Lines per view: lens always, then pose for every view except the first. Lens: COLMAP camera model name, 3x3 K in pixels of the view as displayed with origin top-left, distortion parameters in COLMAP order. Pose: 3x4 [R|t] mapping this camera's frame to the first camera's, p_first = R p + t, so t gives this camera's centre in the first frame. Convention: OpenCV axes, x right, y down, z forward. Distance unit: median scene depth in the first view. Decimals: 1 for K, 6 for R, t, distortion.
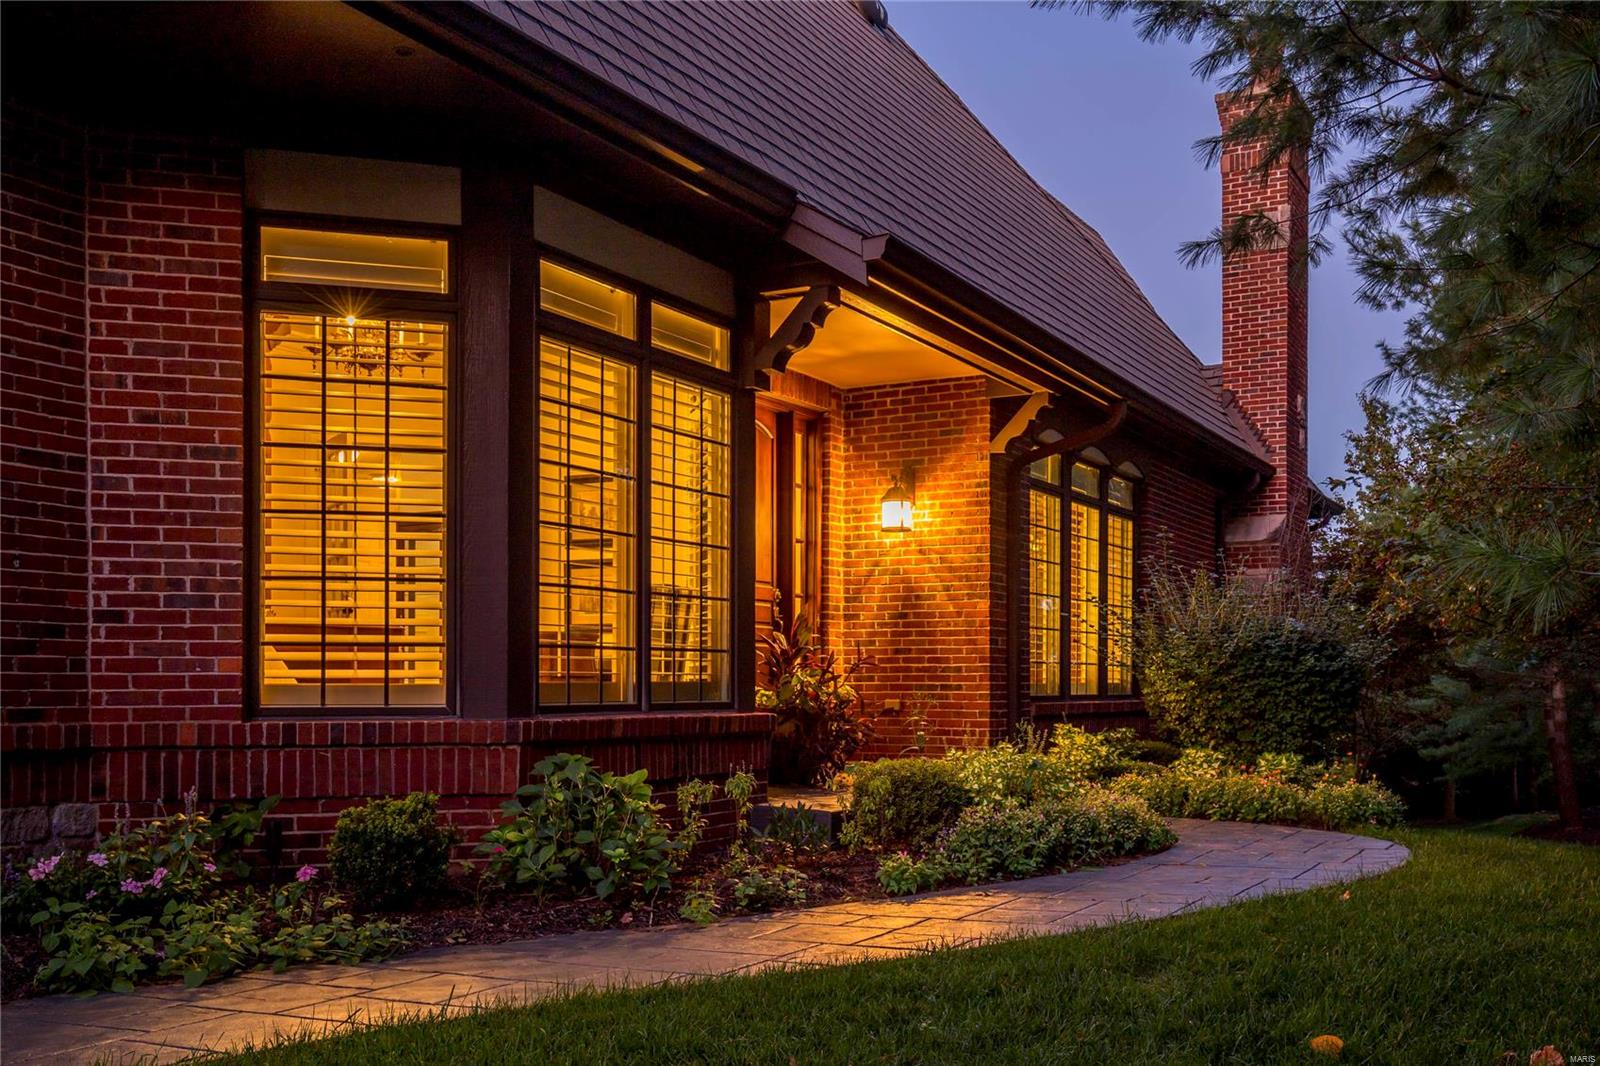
lens RADIAL K [[1612.9, 0, 800.0], [0, 1612.9, 533.0], [0, 0, 1]] dist [0.024283, 0.005607]
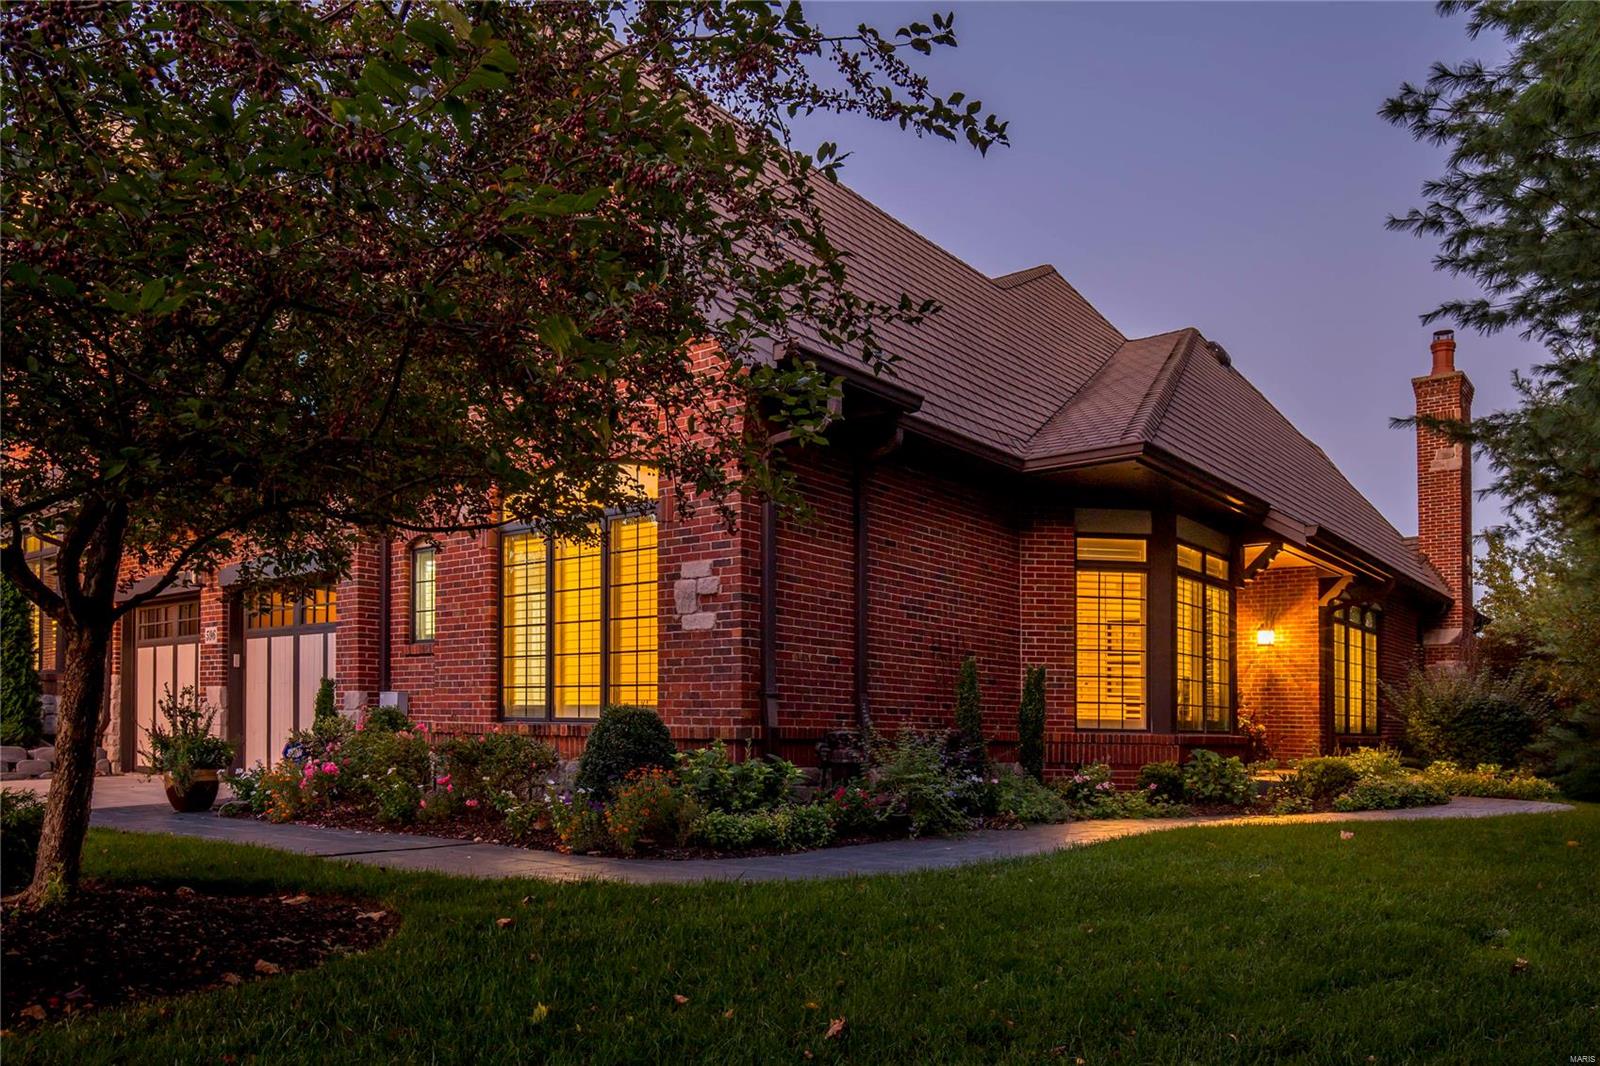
lens RADIAL K [[1136.1, 0, 800.7], [0, 1136.1, 594.5], [0, 0, 1]] dist [-0.002278, -0.000259]
pose [[0.980759, -0.003693, -0.195185, -0.341599], [-0.000284, 0.999793, -0.020346, -0.053563], [0.195220, 0.020010, 0.980555, -0.693080]]
